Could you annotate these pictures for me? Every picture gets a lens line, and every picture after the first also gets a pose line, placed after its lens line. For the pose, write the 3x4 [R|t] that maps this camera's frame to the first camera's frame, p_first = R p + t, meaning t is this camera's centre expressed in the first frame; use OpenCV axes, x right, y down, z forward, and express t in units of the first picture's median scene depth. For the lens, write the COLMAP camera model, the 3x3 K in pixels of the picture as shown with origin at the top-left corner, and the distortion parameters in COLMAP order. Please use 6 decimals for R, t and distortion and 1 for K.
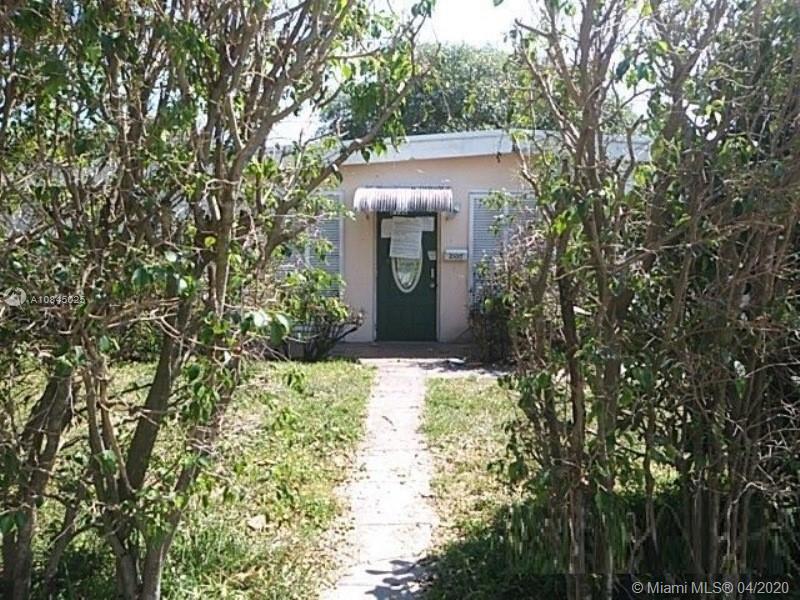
lens RADIAL K [[659.7, 0, 400.1], [0, 659.7, 301.6], [0, 0, 1]] dist [0.002820, -0.033946]
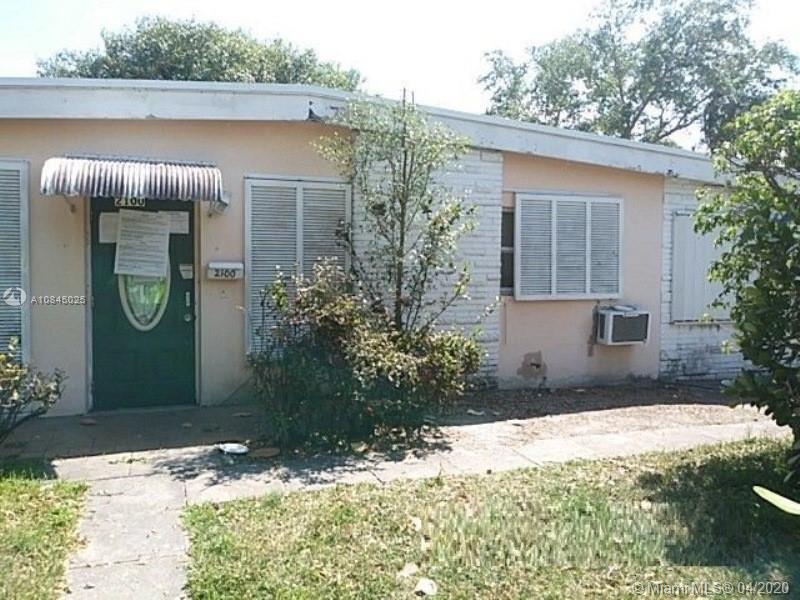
lens RADIAL K [[659.7, 0, 405.4], [0, 659.7, 297.1], [0, 0, 1]] dist [0.002820, -0.033946]
pose [[0.927426, -0.013630, 0.373757, 0.006048], [0.020376, 0.999693, -0.014104, -0.032396], [-0.373450, 0.020696, 0.927419, 0.334435]]
